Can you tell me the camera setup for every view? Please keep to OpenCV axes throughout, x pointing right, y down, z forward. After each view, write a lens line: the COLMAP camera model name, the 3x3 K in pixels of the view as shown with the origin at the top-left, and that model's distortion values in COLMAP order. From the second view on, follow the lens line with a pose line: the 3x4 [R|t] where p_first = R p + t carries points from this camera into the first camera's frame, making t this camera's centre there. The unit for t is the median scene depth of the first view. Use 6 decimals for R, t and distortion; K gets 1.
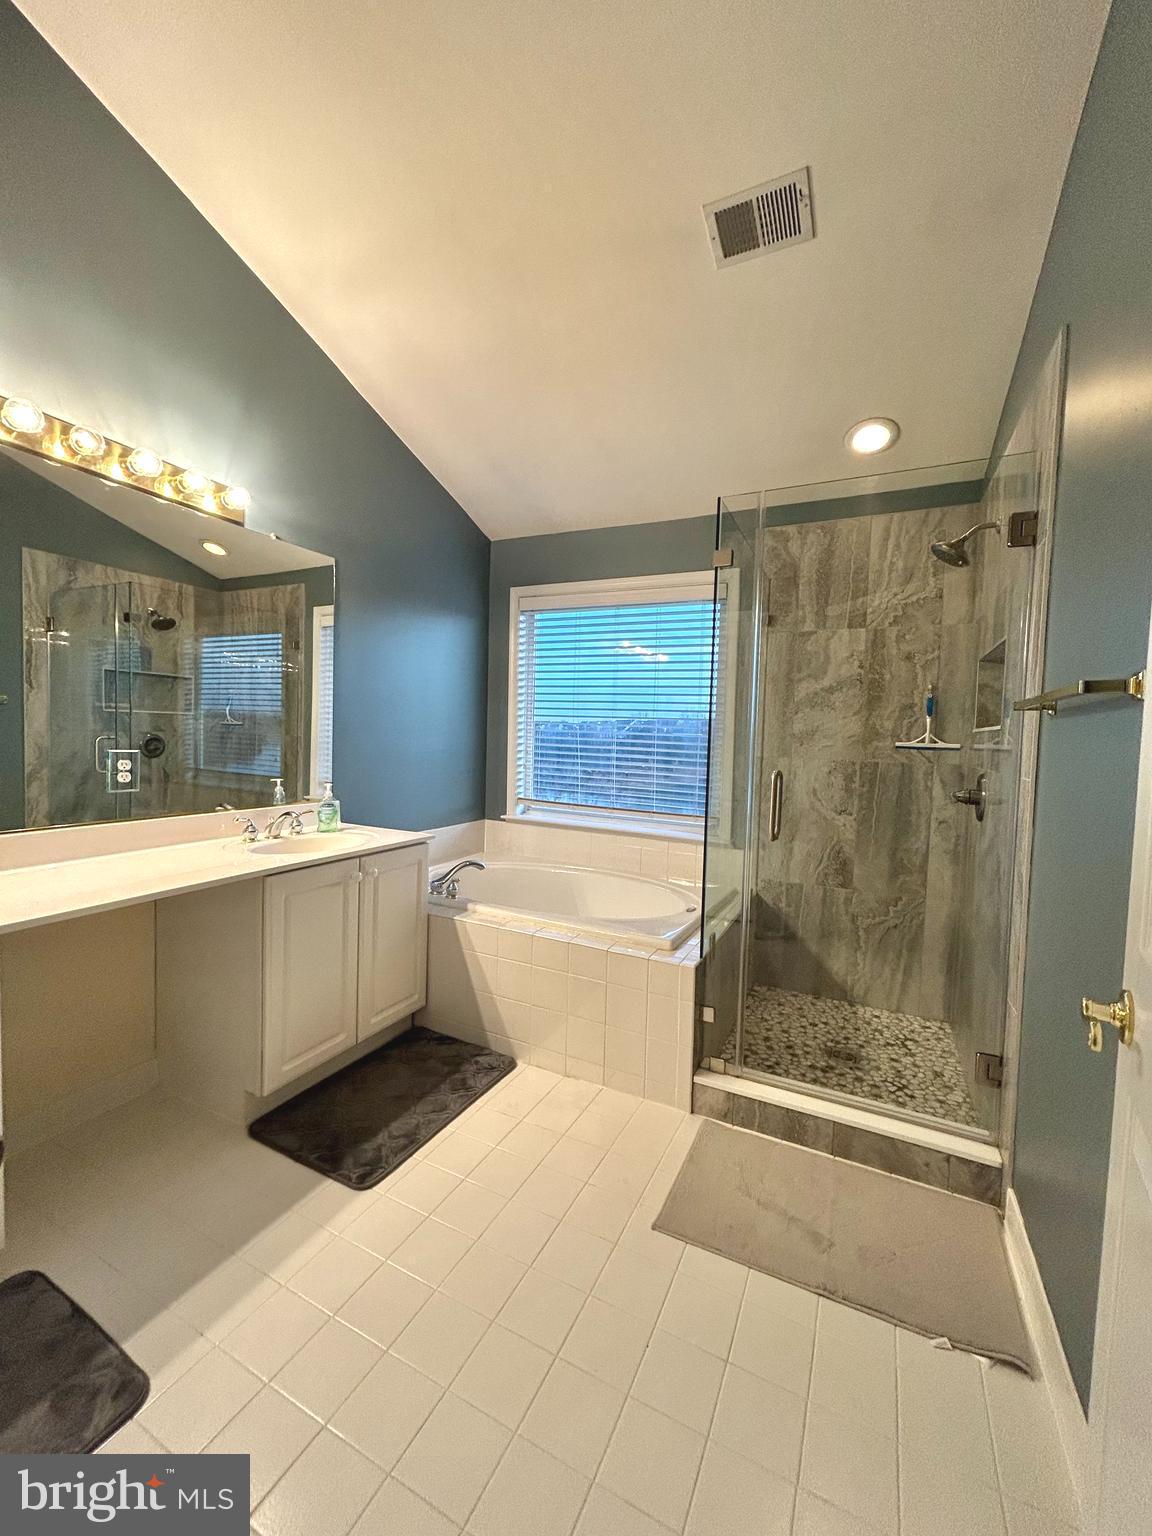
lens RADIAL K [[617.8, 0, 576.0], [0, 617.8, 768.0], [0, 0, 1]] dist [0.000261, -0.000005]
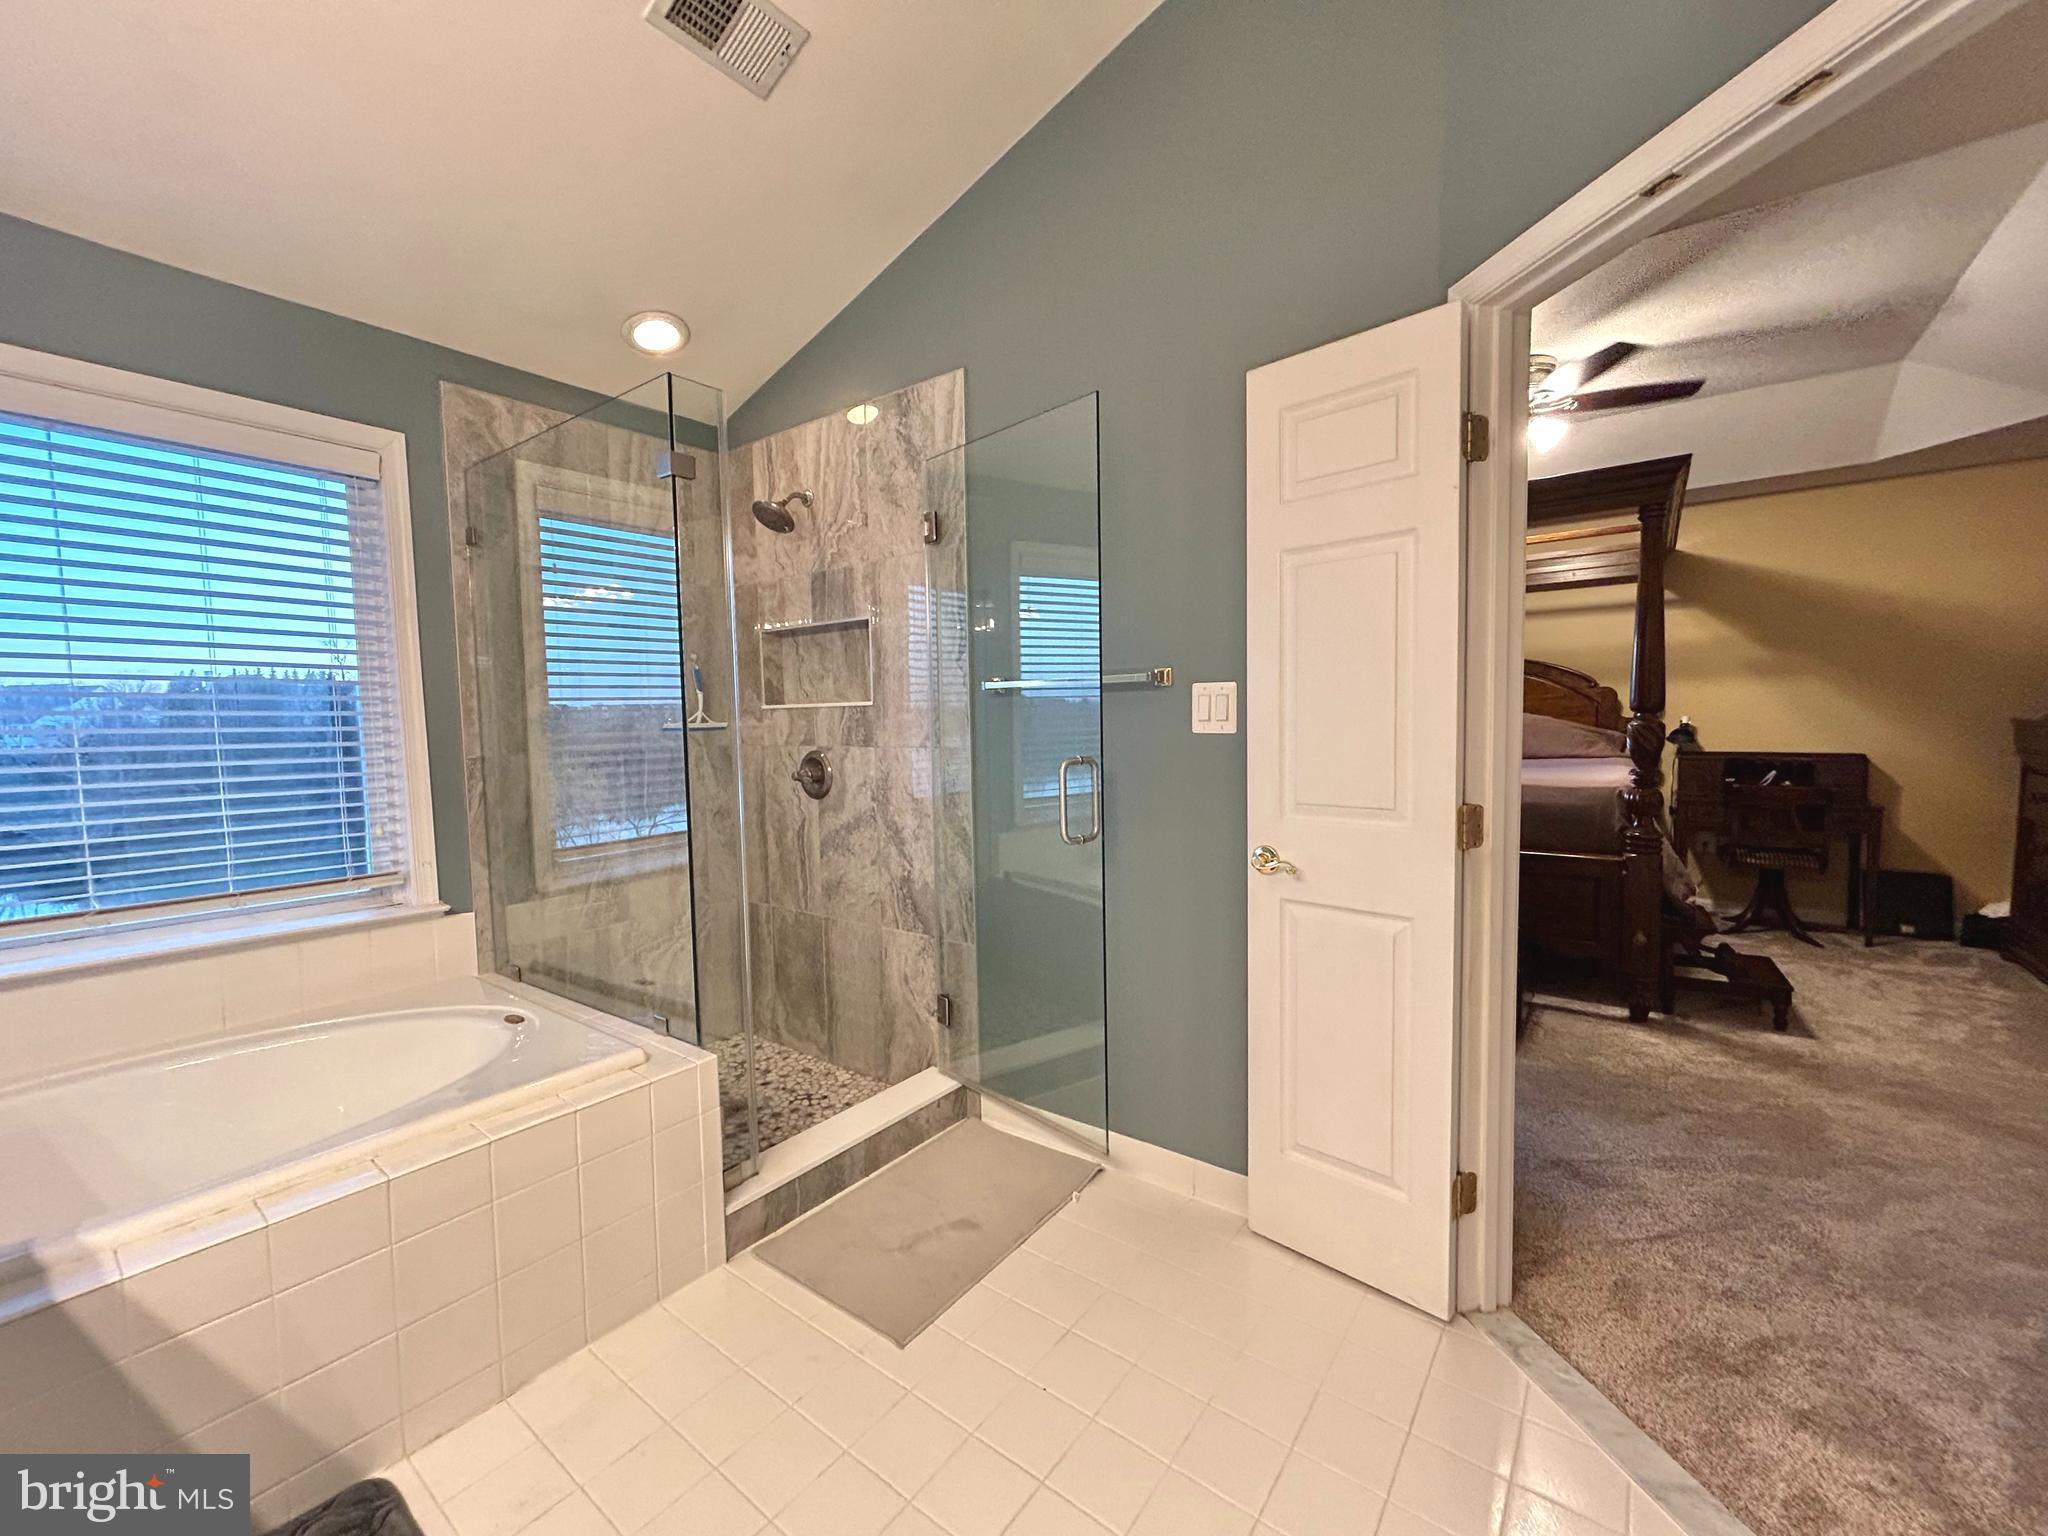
lens RADIAL K [[811.7, 0, 1024.0], [0, 811.7, 768.0], [0, 0, 1]] dist [0.001020, 0.000052]
pose [[0.186311, -0.092284, 0.978147, -0.501661], [0.083761, 0.993446, 0.077773, -0.031005], [-0.978914, 0.067441, 0.192820, 0.389047]]
